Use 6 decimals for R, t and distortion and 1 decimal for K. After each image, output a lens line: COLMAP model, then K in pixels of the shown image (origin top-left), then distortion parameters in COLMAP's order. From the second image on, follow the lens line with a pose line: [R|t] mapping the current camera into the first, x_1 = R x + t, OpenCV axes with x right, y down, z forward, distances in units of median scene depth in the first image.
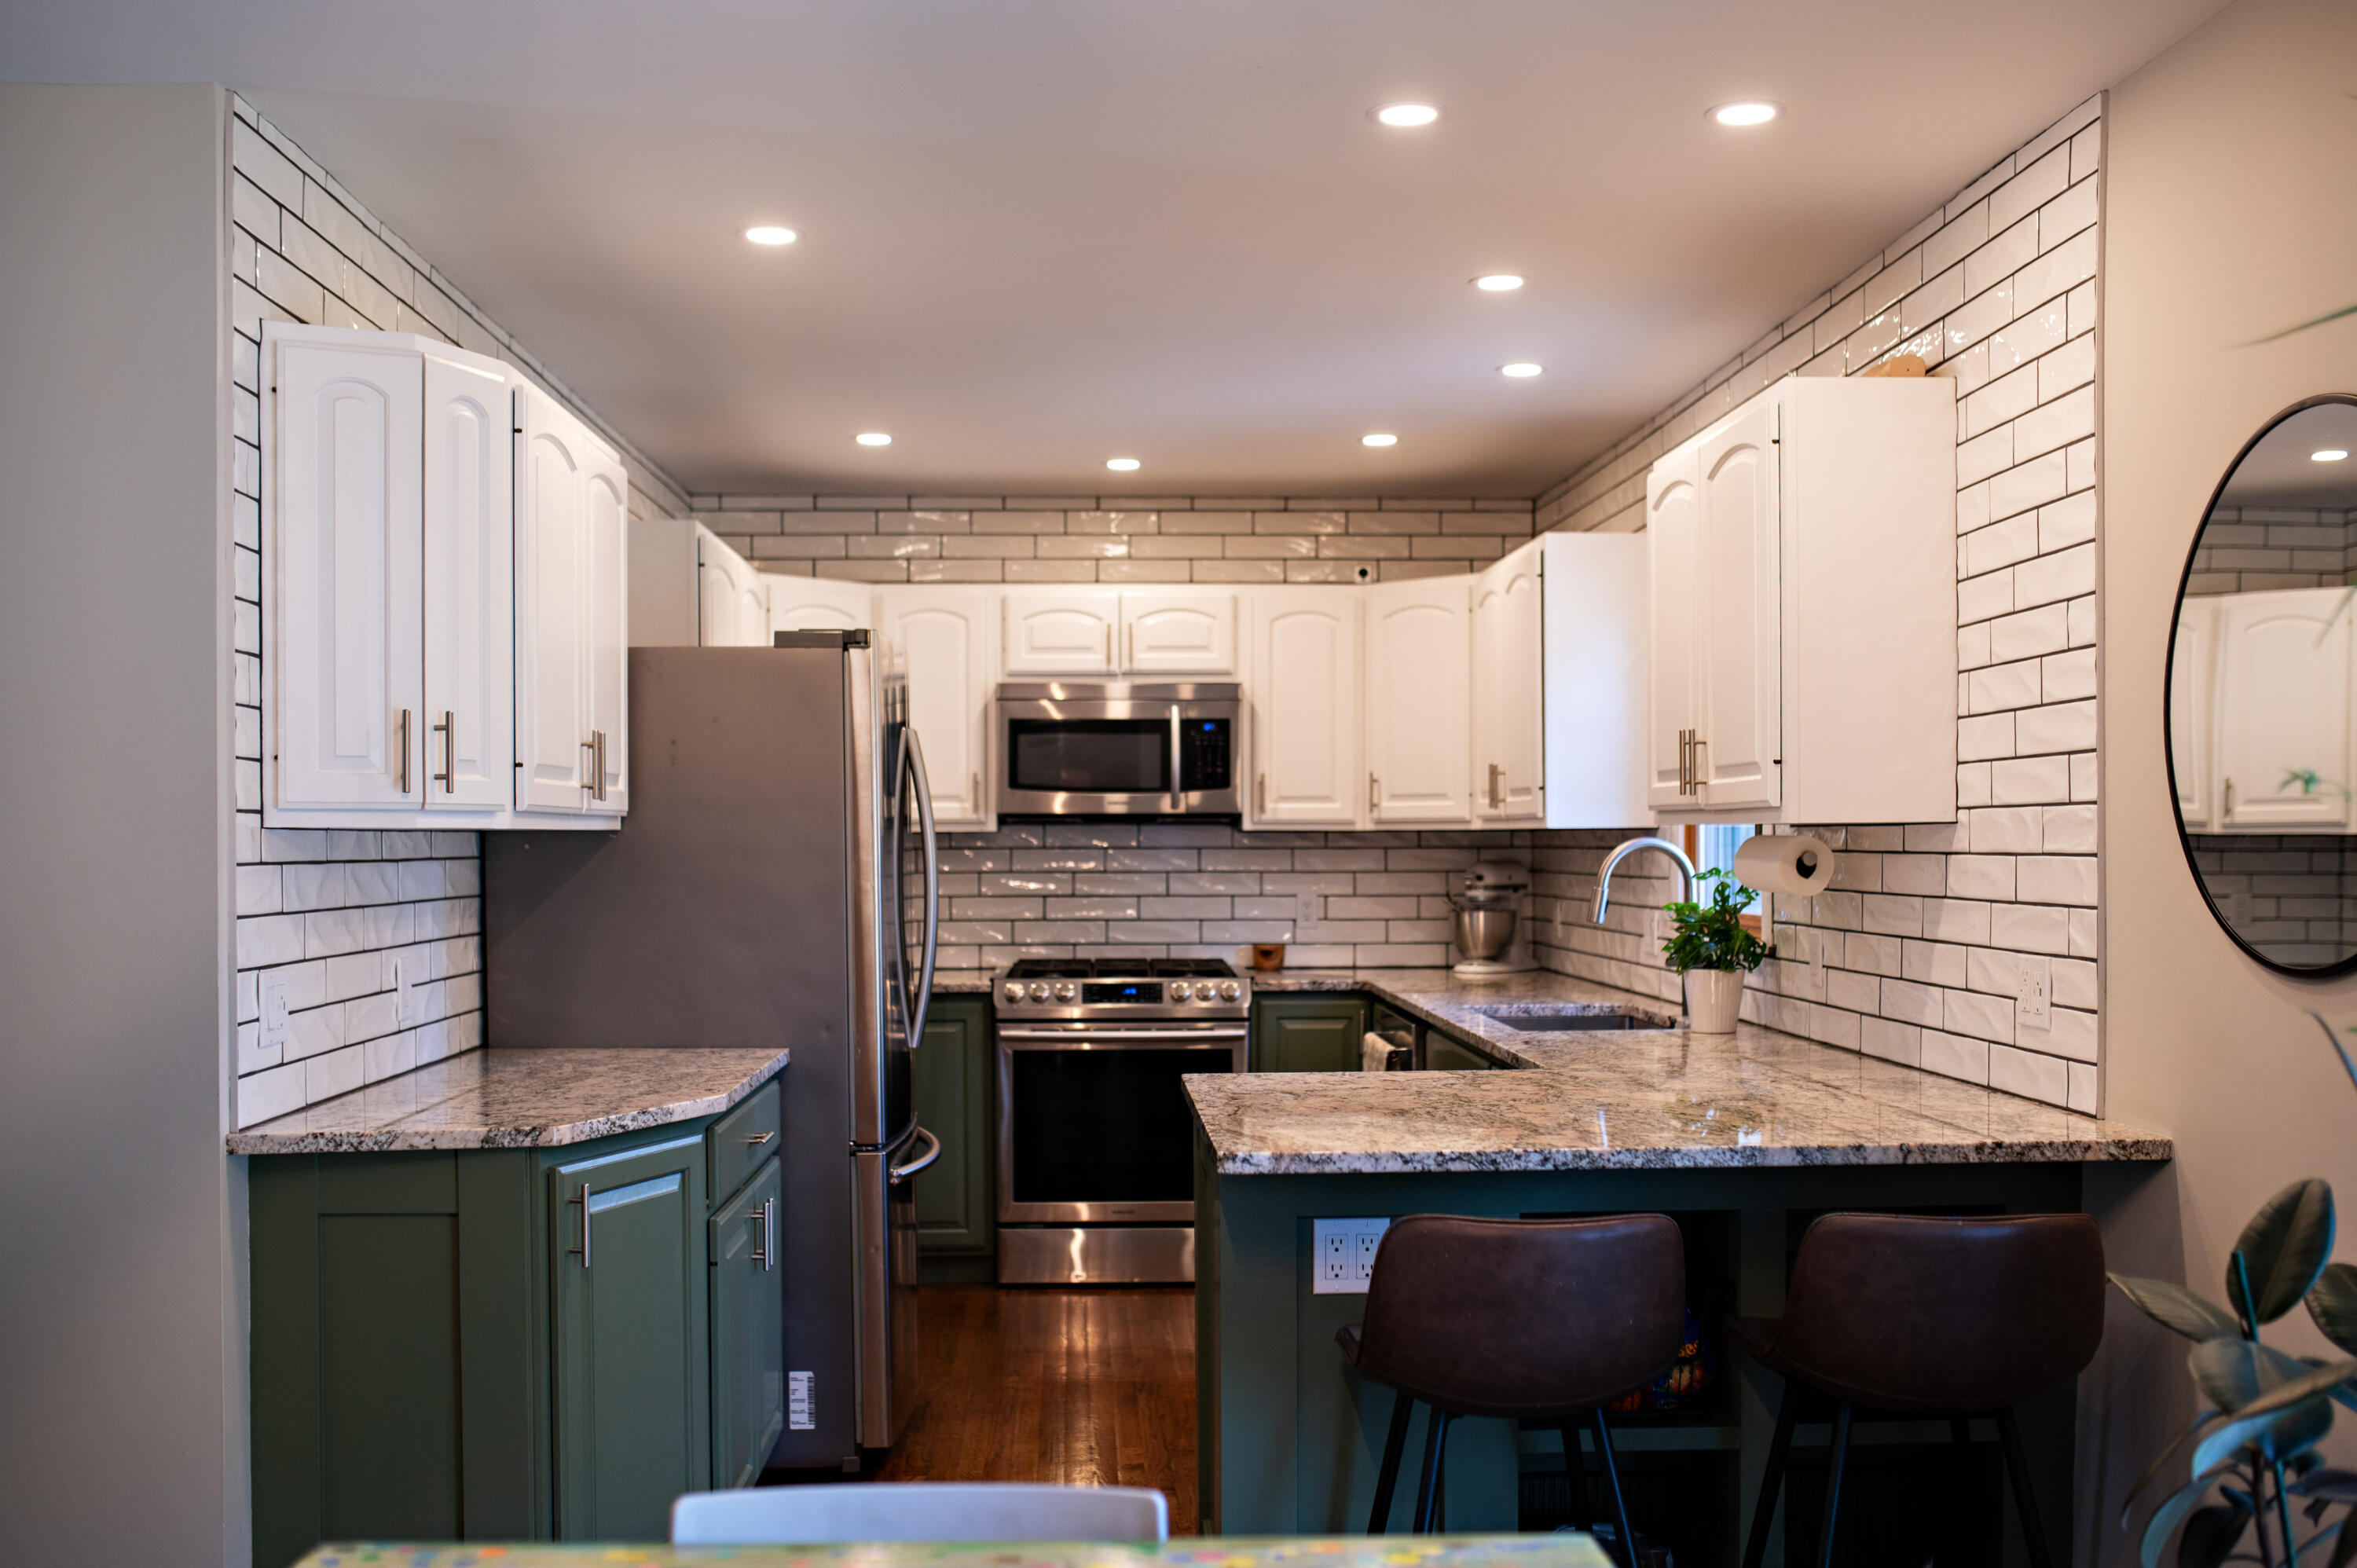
lens RADIAL K [[2284.9, 0, 1163.8], [0, 2284.9, 892.1], [0, 0, 1]] dist [-0.057579, 0.009812]
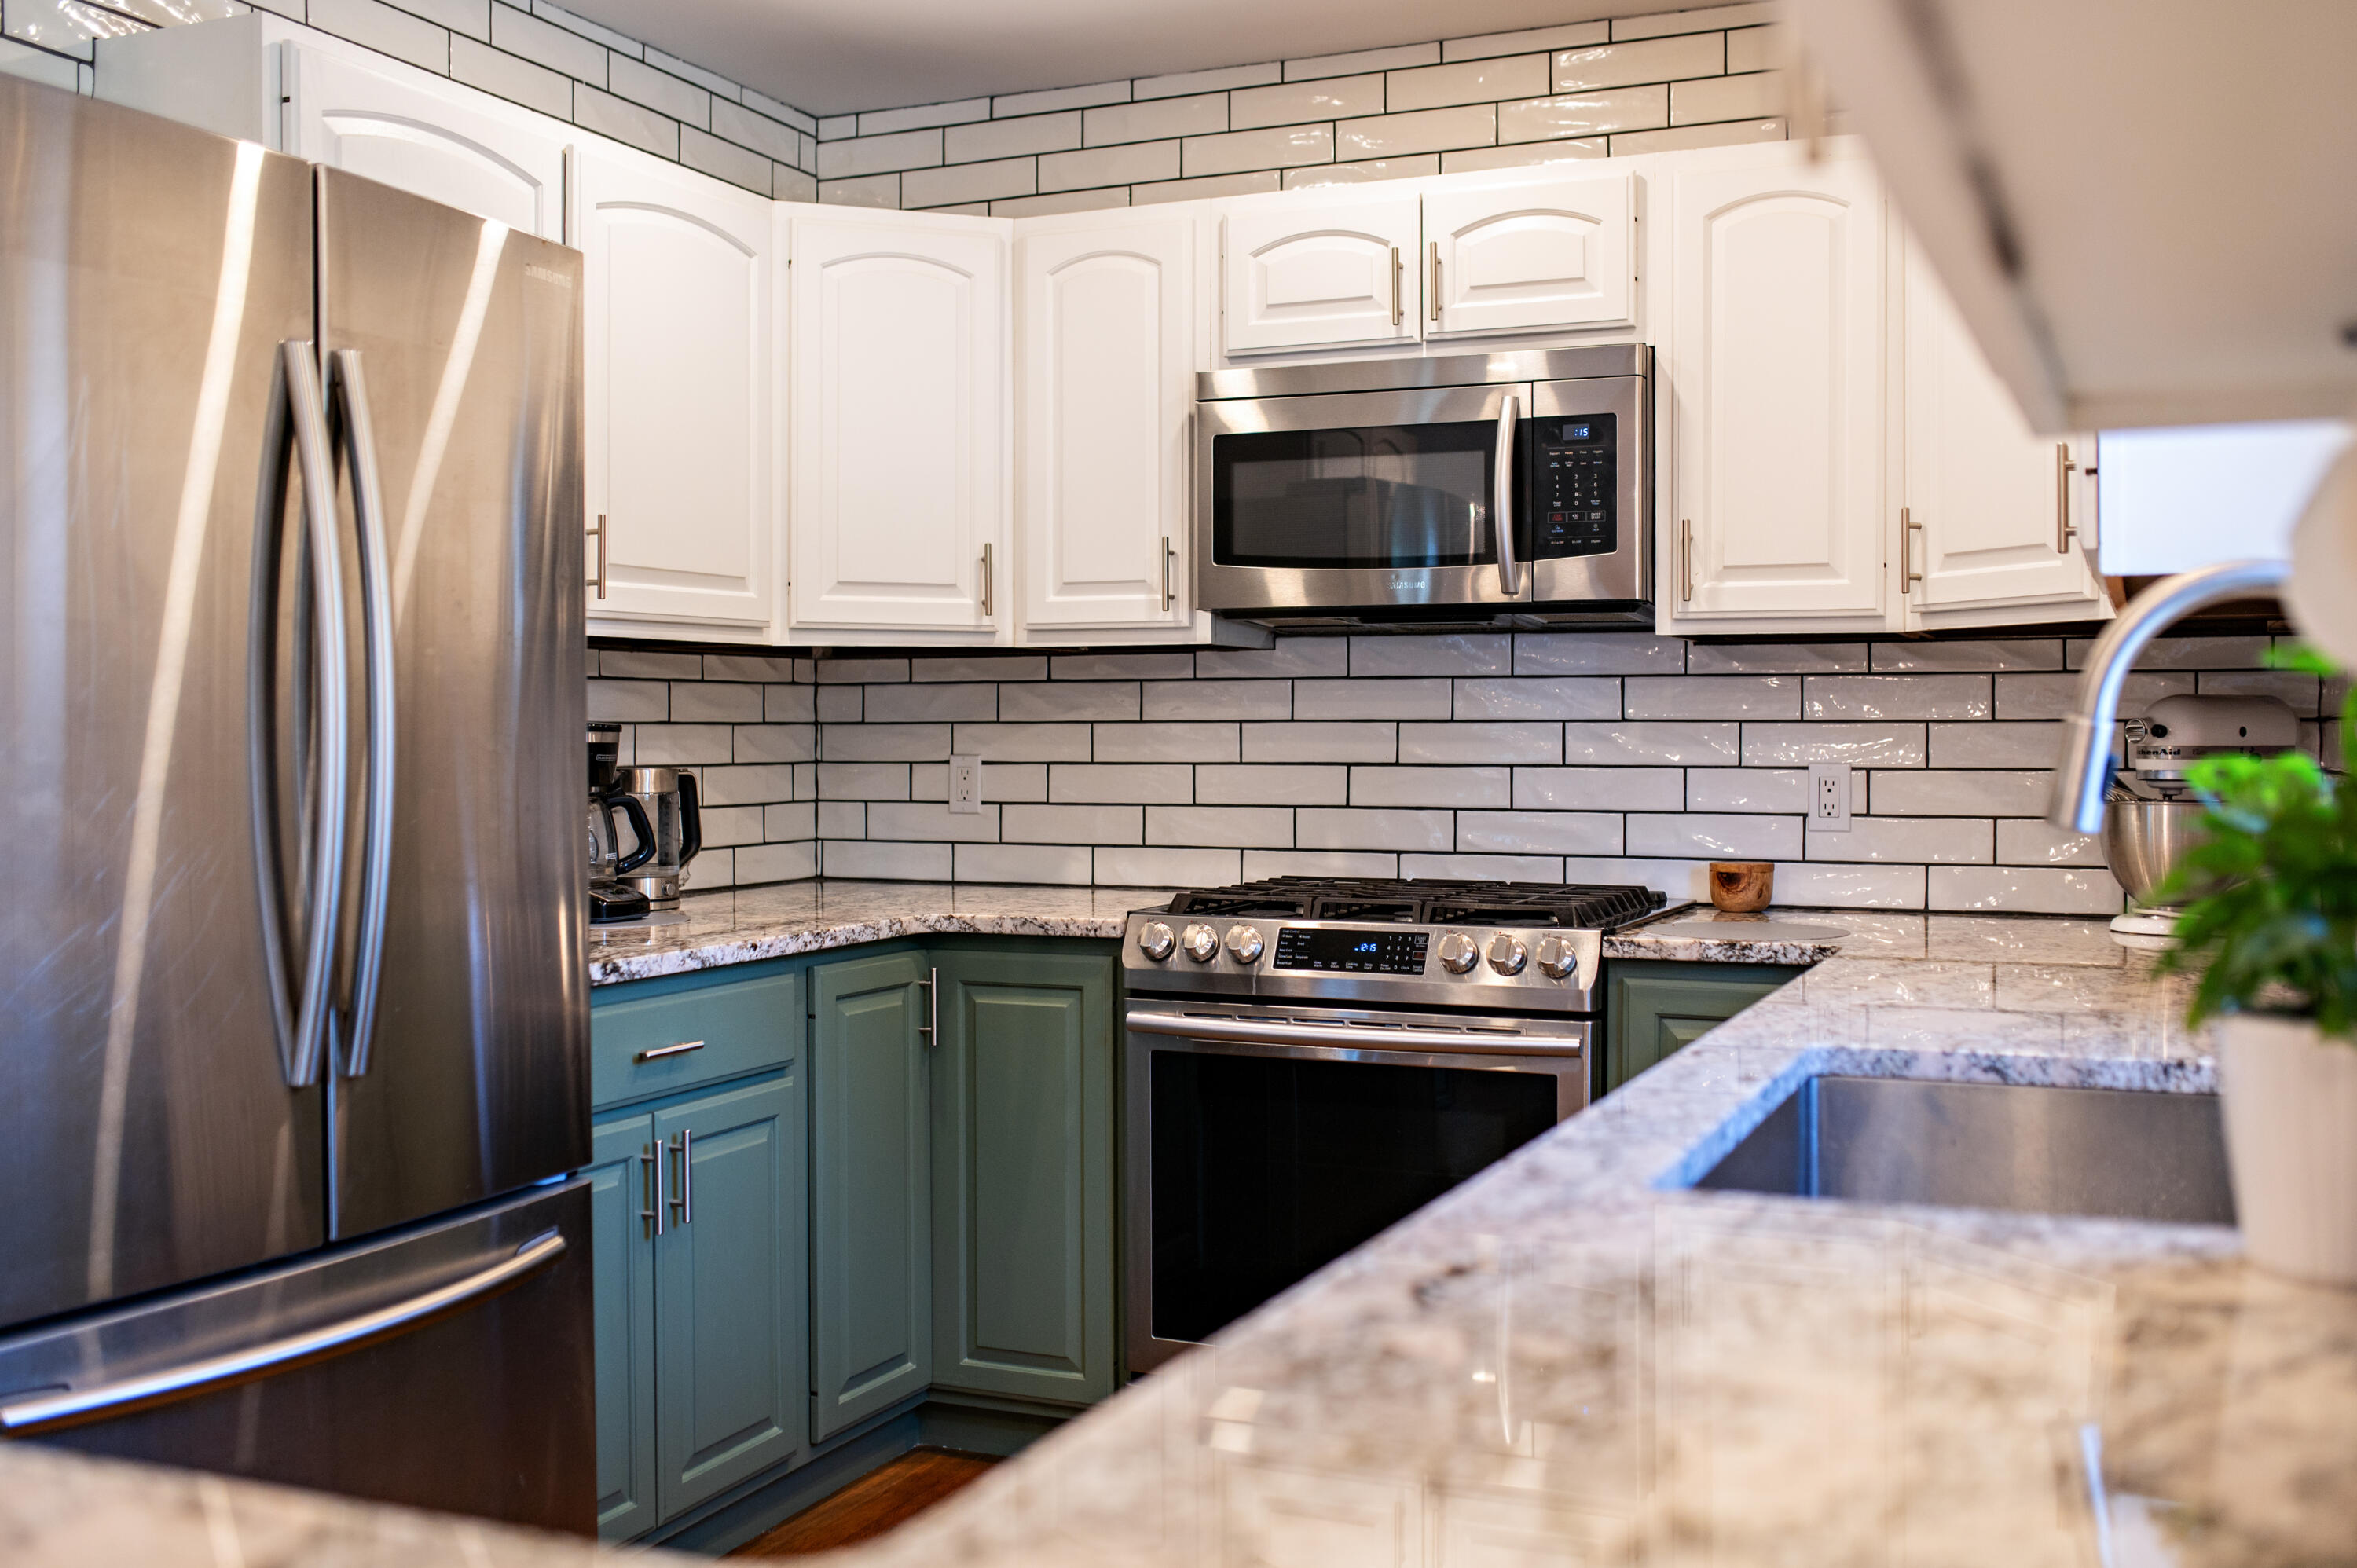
lens RADIAL K [[2278.5, 0, 1178.5], [0, 2278.5, 784.0], [0, 0, 1]] dist [-0.062845, 0.000887]
pose [[0.893991, 0.011990, -0.447924, 0.222434], [-0.012047, 0.999924, 0.002722, 0.007765], [0.447923, 0.002962, 0.894067, 0.670335]]
